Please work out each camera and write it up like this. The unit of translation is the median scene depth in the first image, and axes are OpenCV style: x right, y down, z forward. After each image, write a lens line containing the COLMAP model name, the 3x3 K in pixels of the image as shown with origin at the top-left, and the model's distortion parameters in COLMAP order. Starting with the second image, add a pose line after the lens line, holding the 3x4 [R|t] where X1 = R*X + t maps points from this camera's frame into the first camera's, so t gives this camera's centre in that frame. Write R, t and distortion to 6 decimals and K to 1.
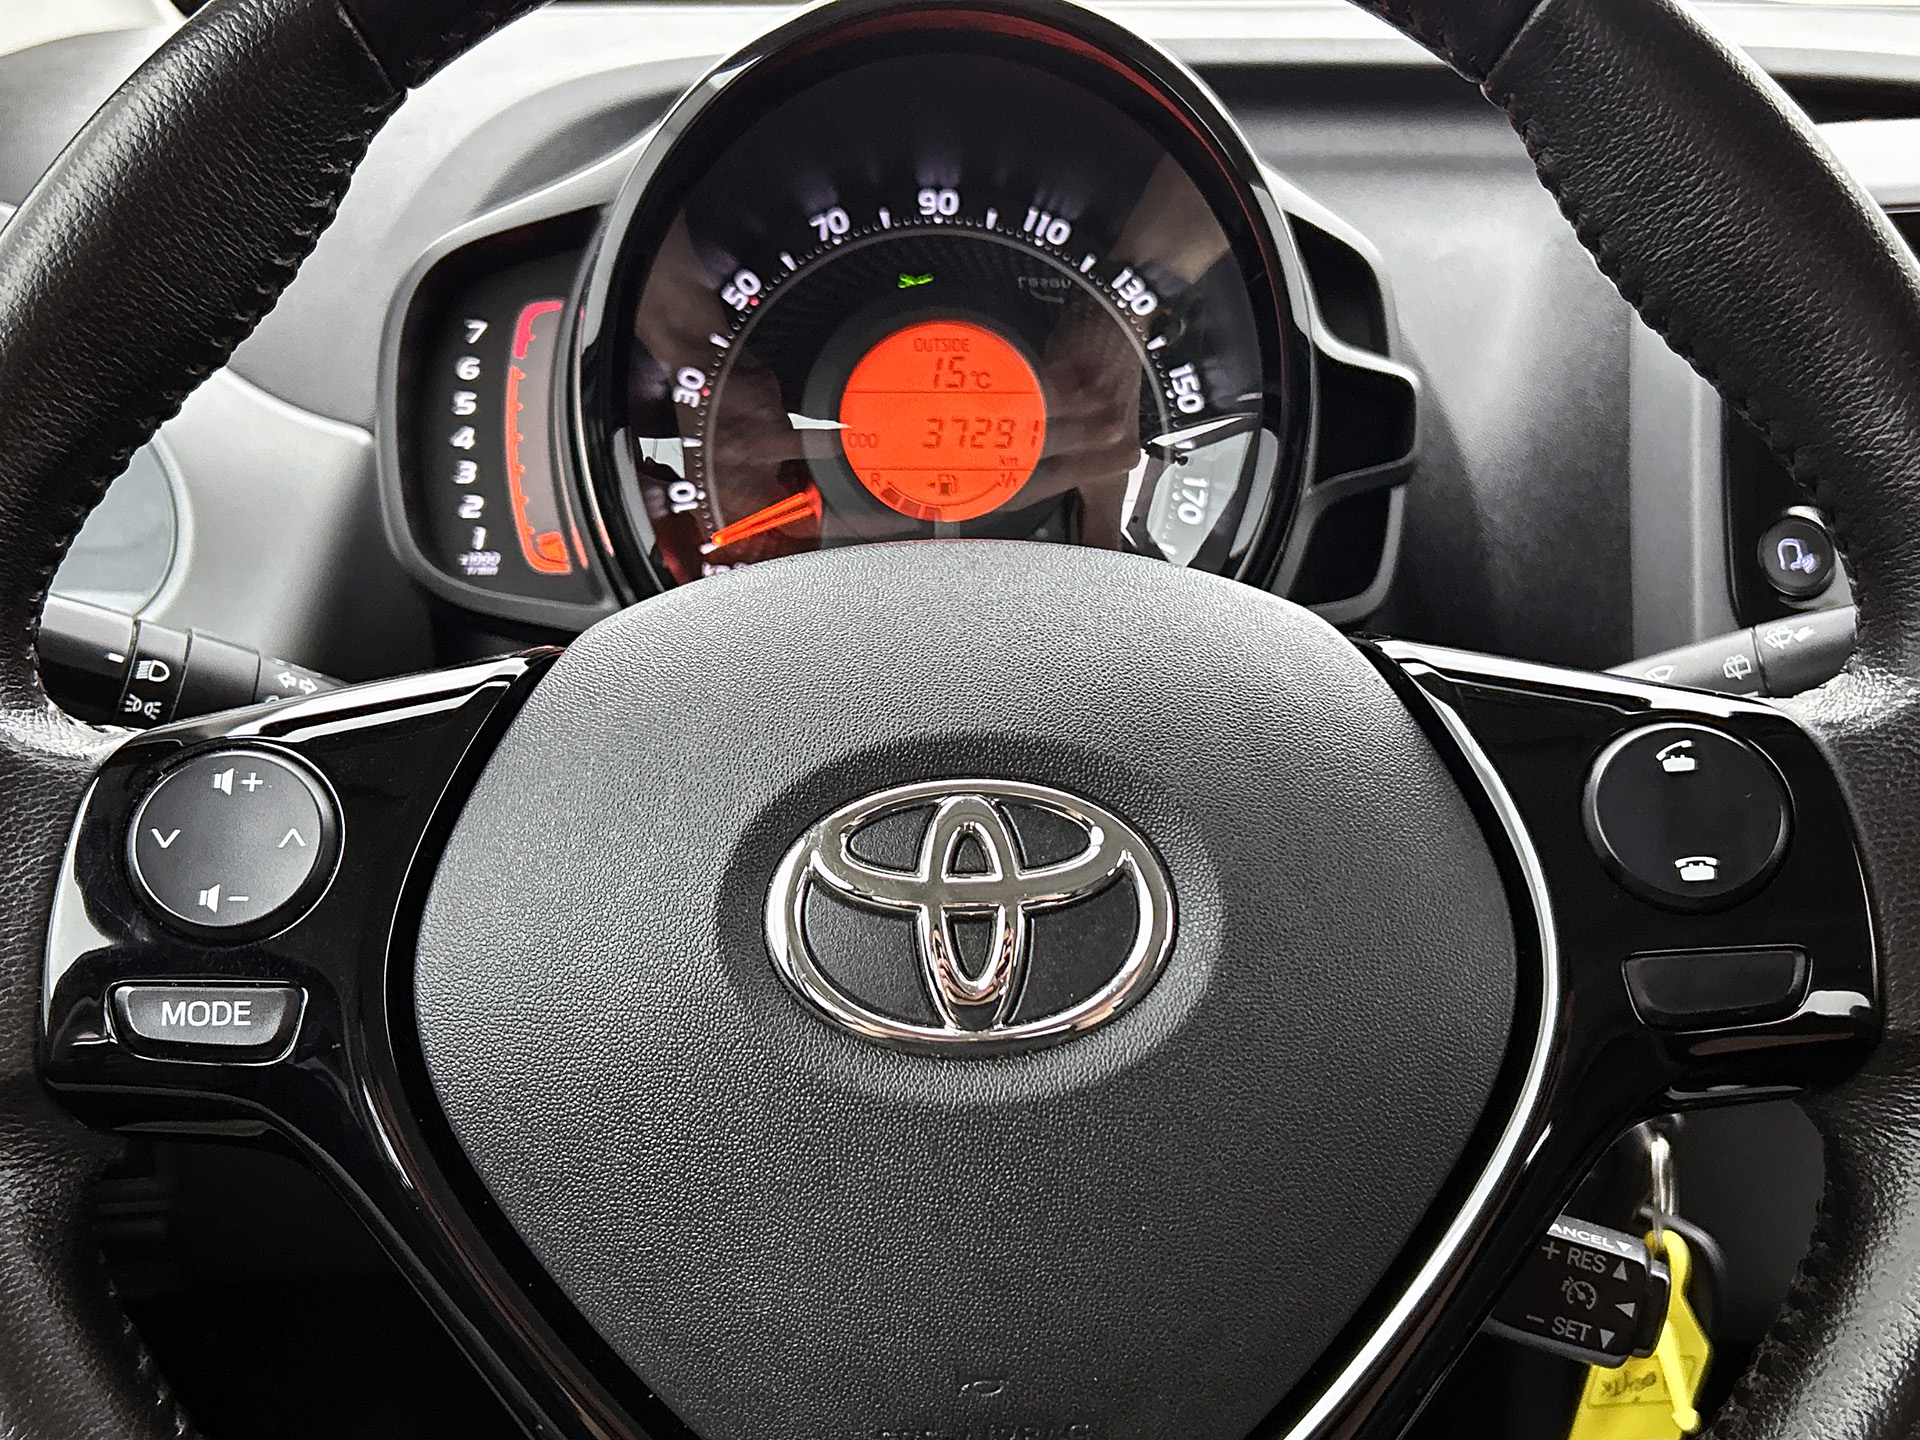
lens RADIAL K [[2148.8, 0, 959.0], [0, 2148.8, 731.3], [0, 0, 1]] dist [0.085149, 0.000000]
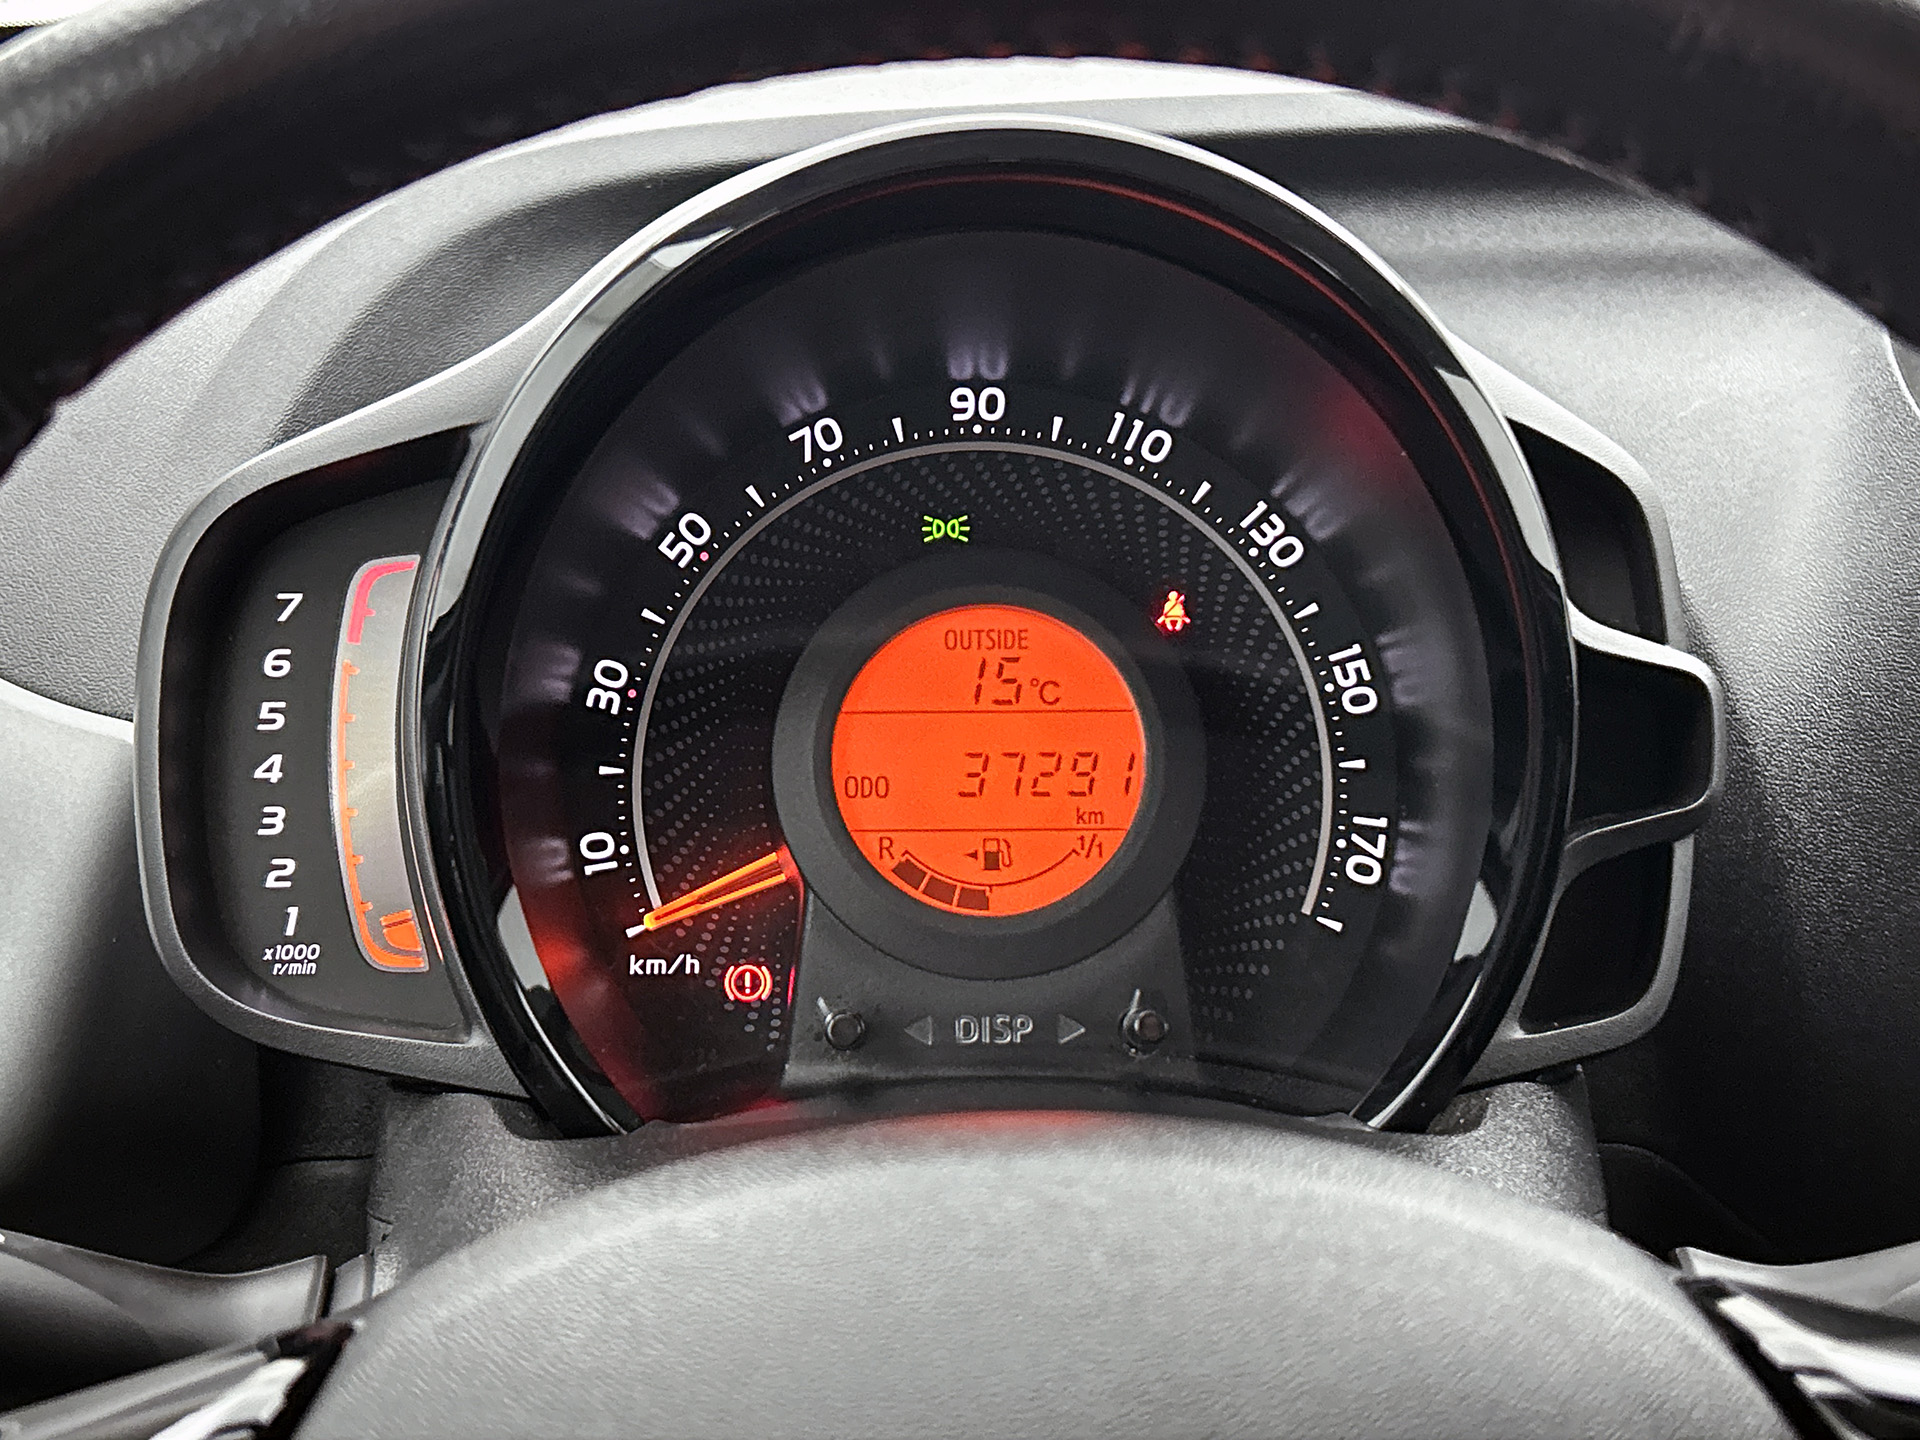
lens RADIAL K [[2469.1, 0, 964.3], [0, 2469.1, 706.7], [0, 0, 1]] dist [0.061949, 0.000000]
pose [[0.999840, -0.009645, -0.015052, -0.003119], [0.009309, 0.999709, -0.022250, -0.135054], [0.015262, 0.022106, 0.999639, 0.237719]]
